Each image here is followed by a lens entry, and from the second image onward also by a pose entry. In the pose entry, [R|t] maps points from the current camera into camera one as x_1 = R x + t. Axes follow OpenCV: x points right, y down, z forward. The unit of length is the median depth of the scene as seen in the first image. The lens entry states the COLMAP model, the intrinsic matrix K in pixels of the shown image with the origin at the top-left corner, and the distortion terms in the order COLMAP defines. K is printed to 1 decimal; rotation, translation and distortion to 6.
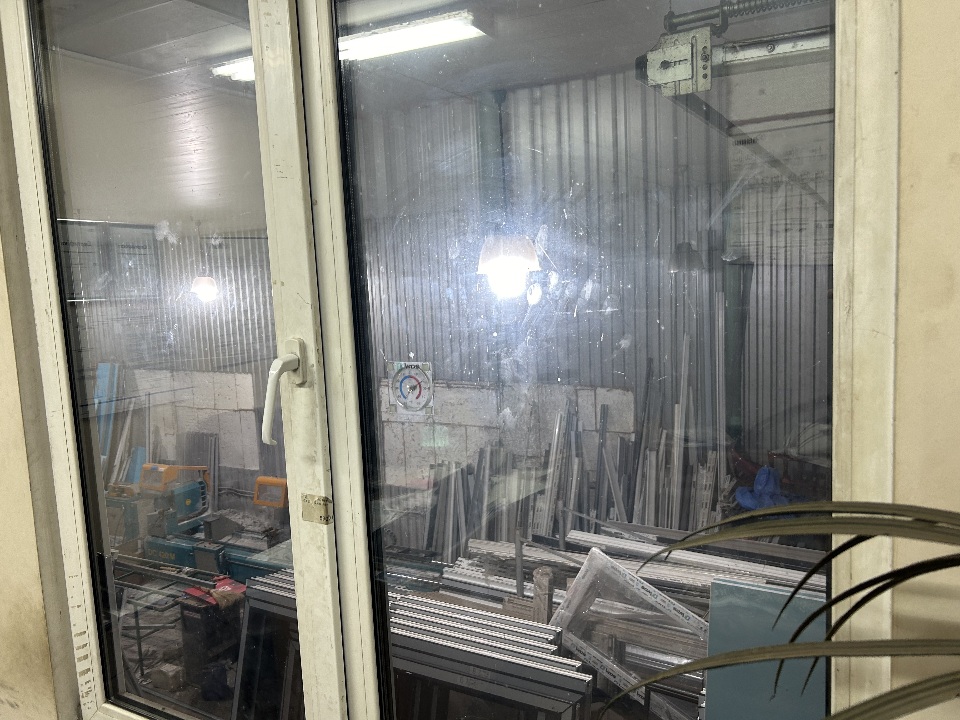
lens RADIAL K [[745.7, 0, 483.0], [0, 745.7, 359.4], [0, 0, 1]] dist [0.029347, -0.012400]
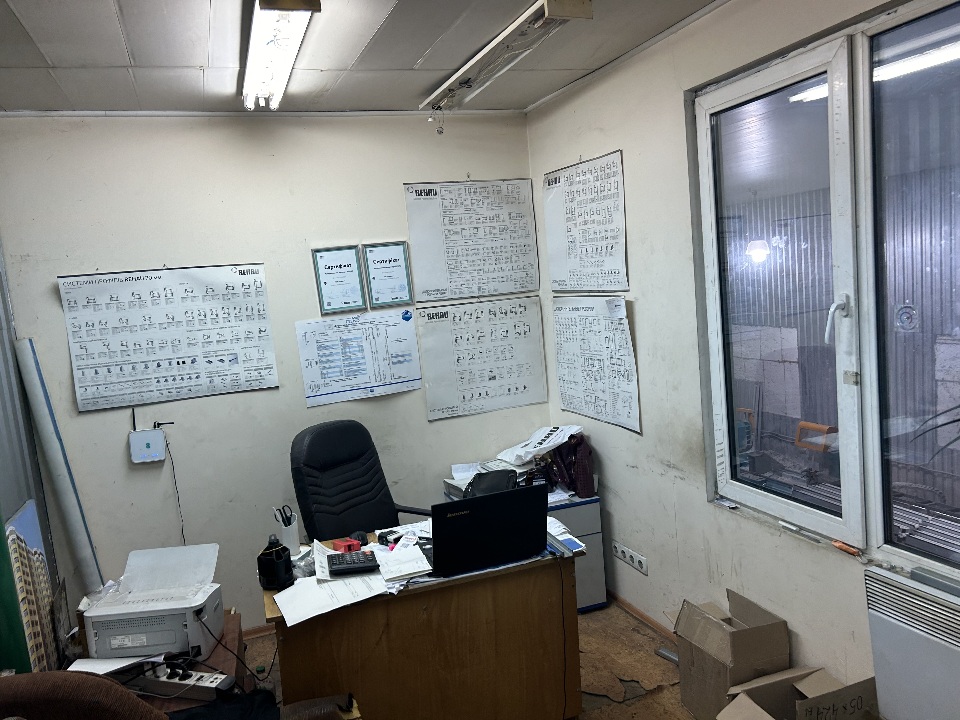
lens RADIAL K [[745.7, 0, 482.3], [0, 745.7, 361.2], [0, 0, 1]] dist [0.029347, -0.012400]
pose [[0.769716, 0.054124, -0.636088, 0.223429], [-0.016075, 0.997727, 0.065443, 0.028698], [0.638184, -0.040147, 0.768837, -0.897296]]
